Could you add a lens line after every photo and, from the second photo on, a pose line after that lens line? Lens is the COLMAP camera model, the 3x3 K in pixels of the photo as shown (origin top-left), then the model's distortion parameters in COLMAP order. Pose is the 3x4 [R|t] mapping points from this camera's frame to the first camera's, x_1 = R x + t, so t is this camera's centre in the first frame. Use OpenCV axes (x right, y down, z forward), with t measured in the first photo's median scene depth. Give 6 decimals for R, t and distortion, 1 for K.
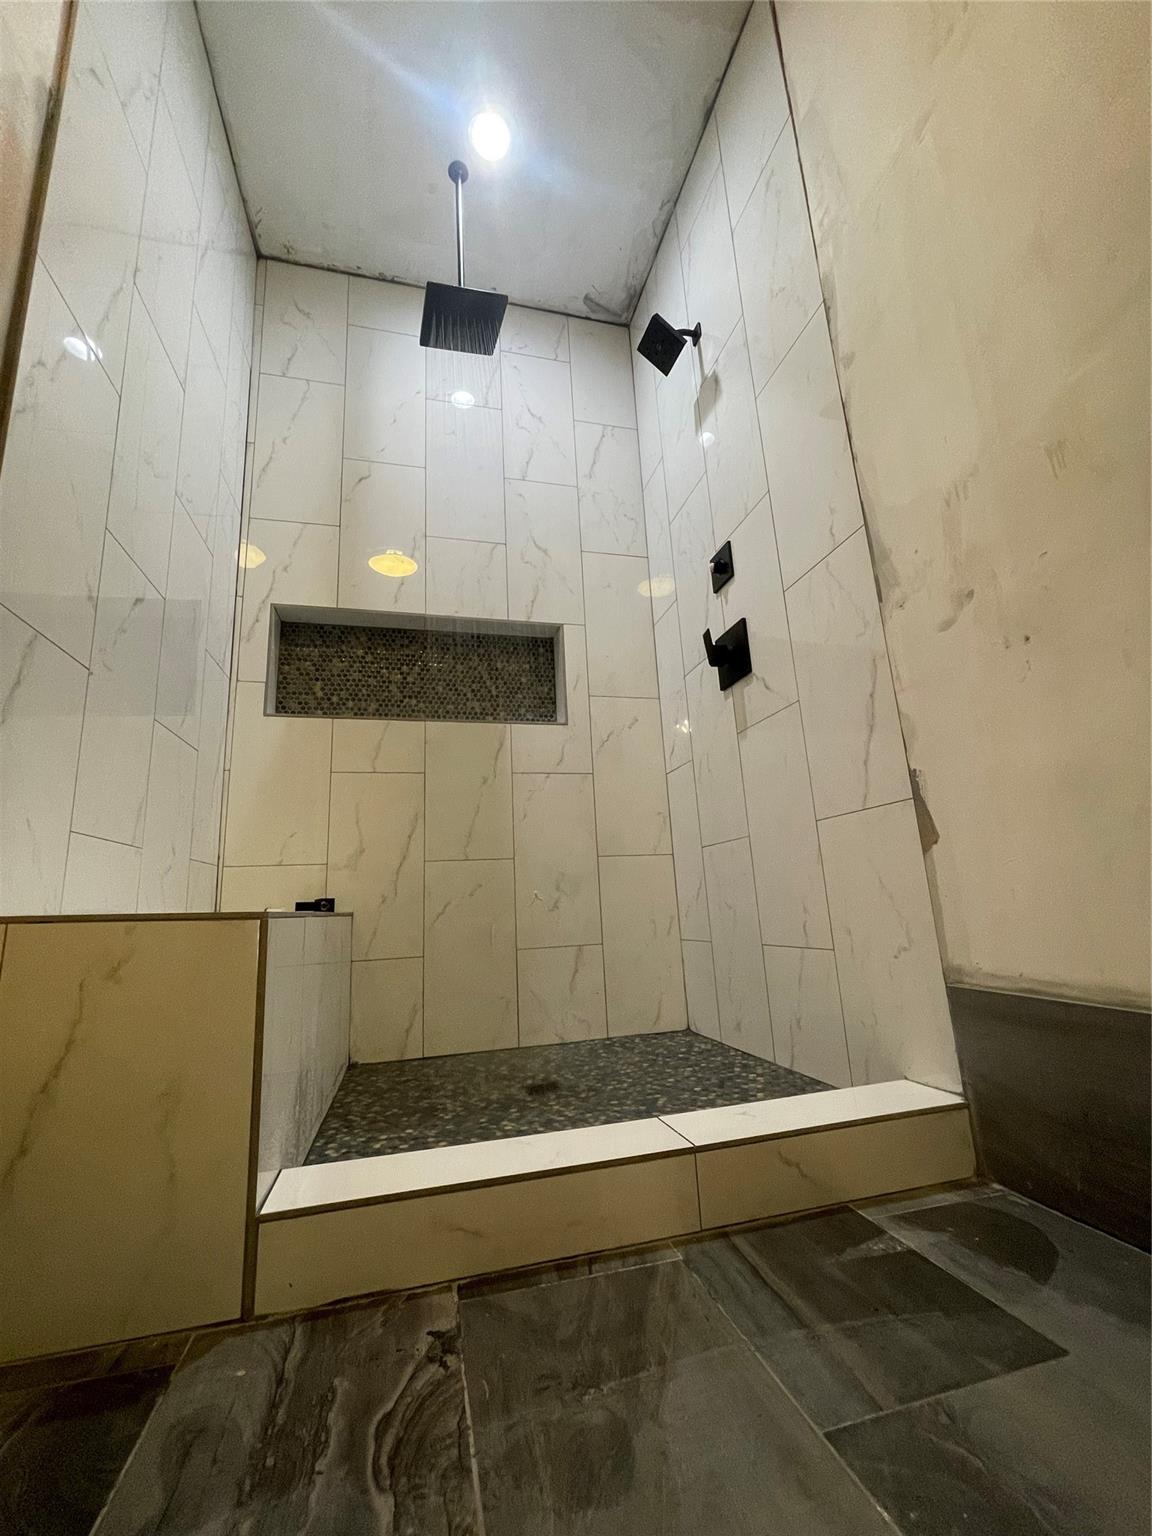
lens RADIAL K [[621.1, 0, 570.4], [0, 621.1, 767.3], [0, 0, 1]] dist [-0.000098, 0.001054]
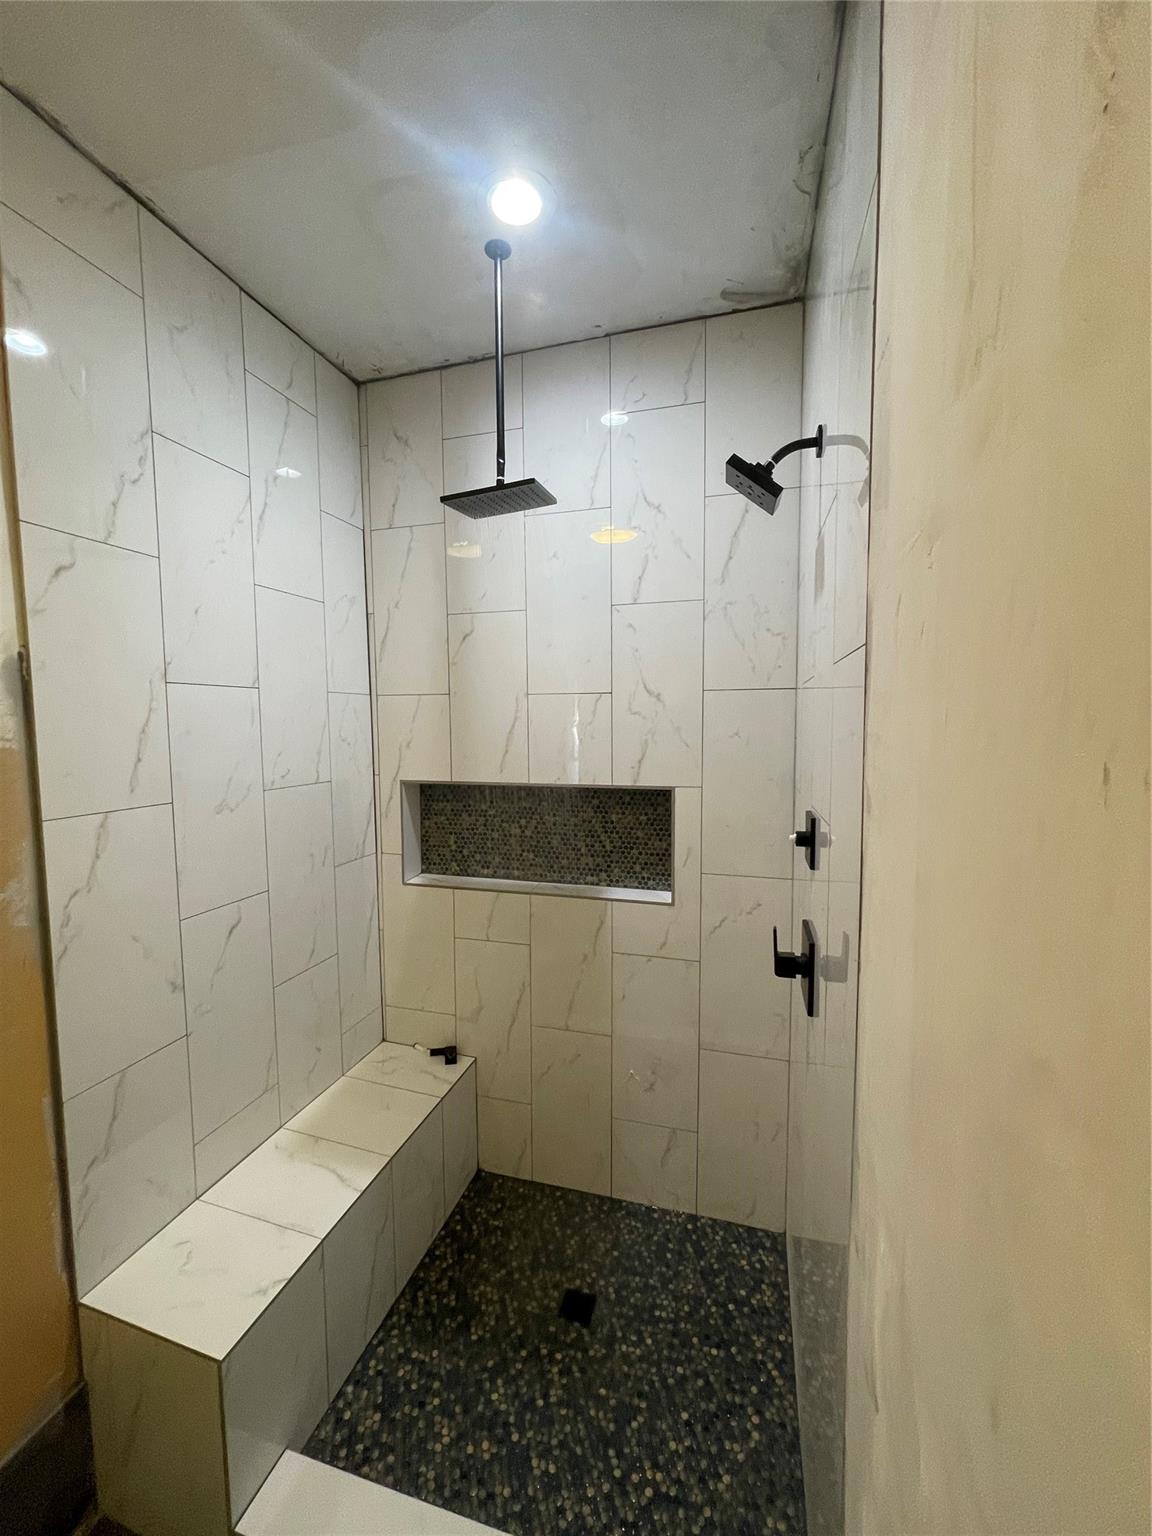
lens RADIAL K [[621.1, 0, 569.6], [0, 621.1, 771.1], [0, 0, 1]] dist [-0.000098, 0.001054]
pose [[0.861748, 0.084049, -0.500326, 0.325255], [0.074779, 0.954368, 0.289119, -0.571025], [0.501796, -0.286562, 0.816139, 0.254391]]
